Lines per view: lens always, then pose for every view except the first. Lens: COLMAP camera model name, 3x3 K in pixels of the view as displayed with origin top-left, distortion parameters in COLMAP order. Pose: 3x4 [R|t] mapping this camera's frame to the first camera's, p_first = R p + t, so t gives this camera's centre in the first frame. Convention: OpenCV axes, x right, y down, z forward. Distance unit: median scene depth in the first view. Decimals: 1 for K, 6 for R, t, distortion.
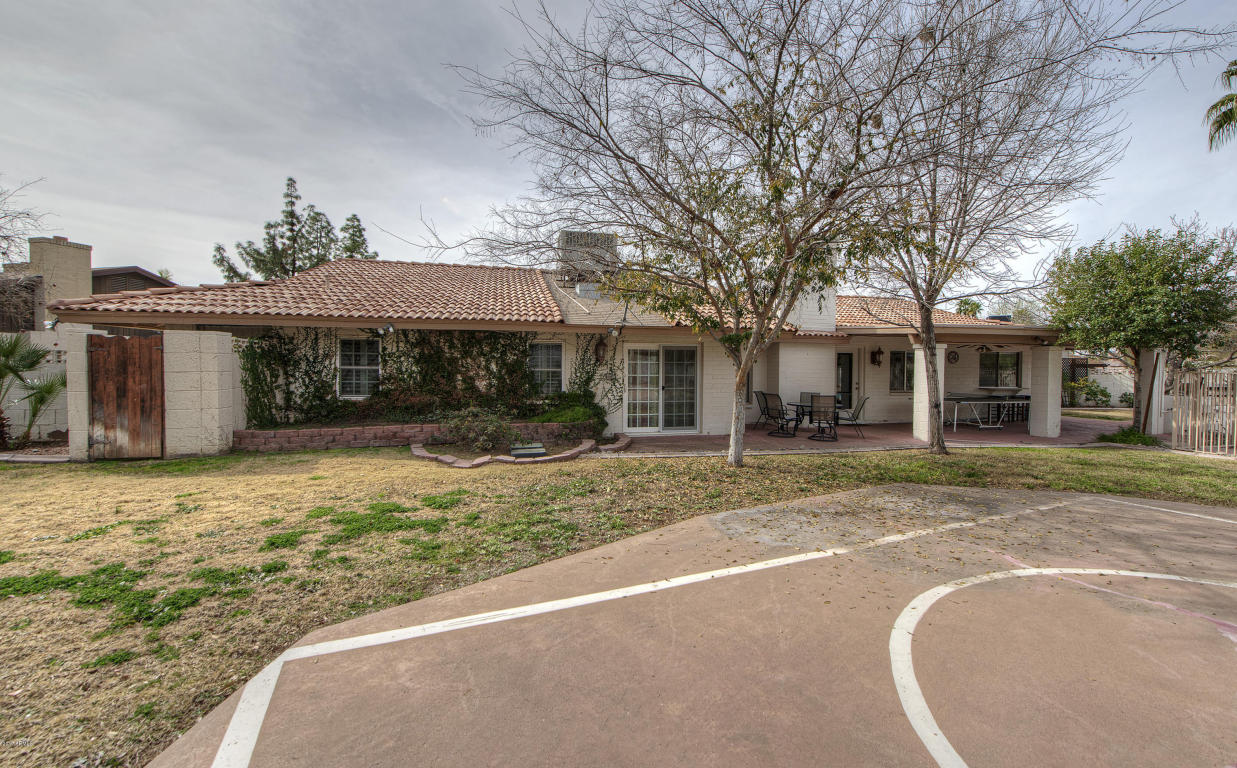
lens RADIAL K [[505.0, 0, 623.2], [0, 505.0, 377.5], [0, 0, 1]] dist [0.000556, 0.000161]
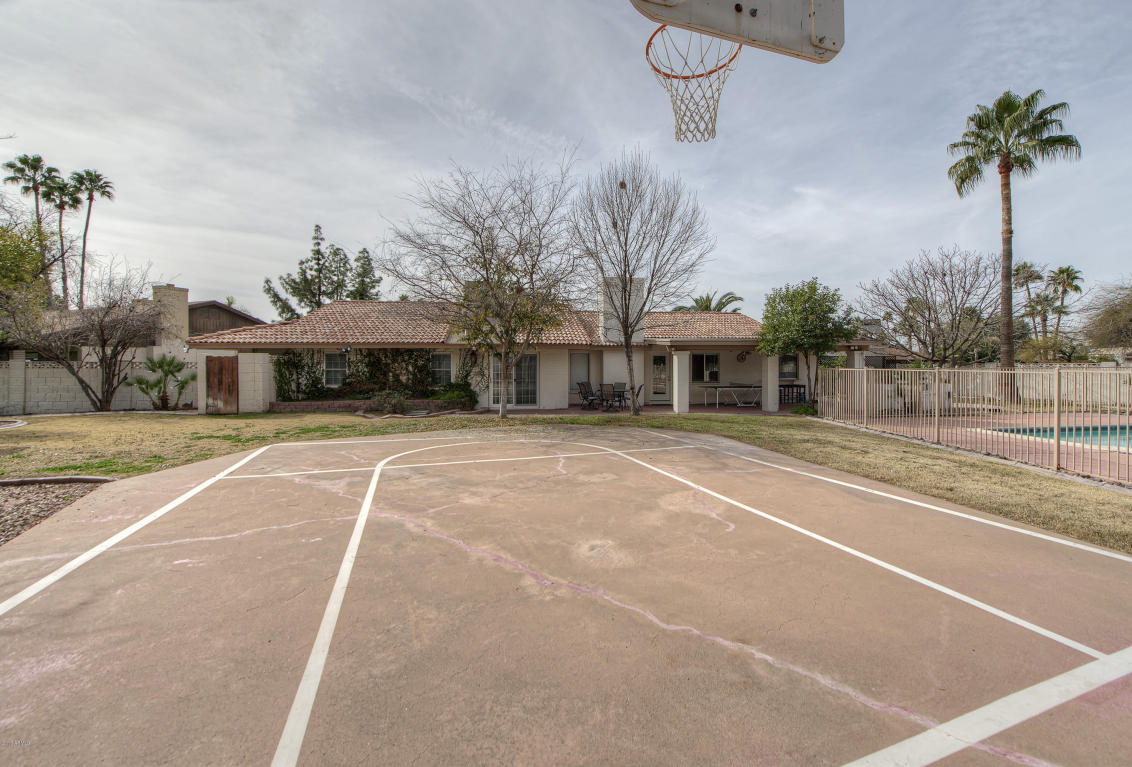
lens RADIAL K [[474.6, 0, 566.9], [0, 474.6, 364.8], [0, 0, 1]] dist [0.003570, 0.000453]
pose [[0.993318, -0.009157, -0.115044, 0.500125], [0.007194, 0.999822, -0.017468, -0.000360], [0.115183, 0.016524, 0.993207, -0.597325]]
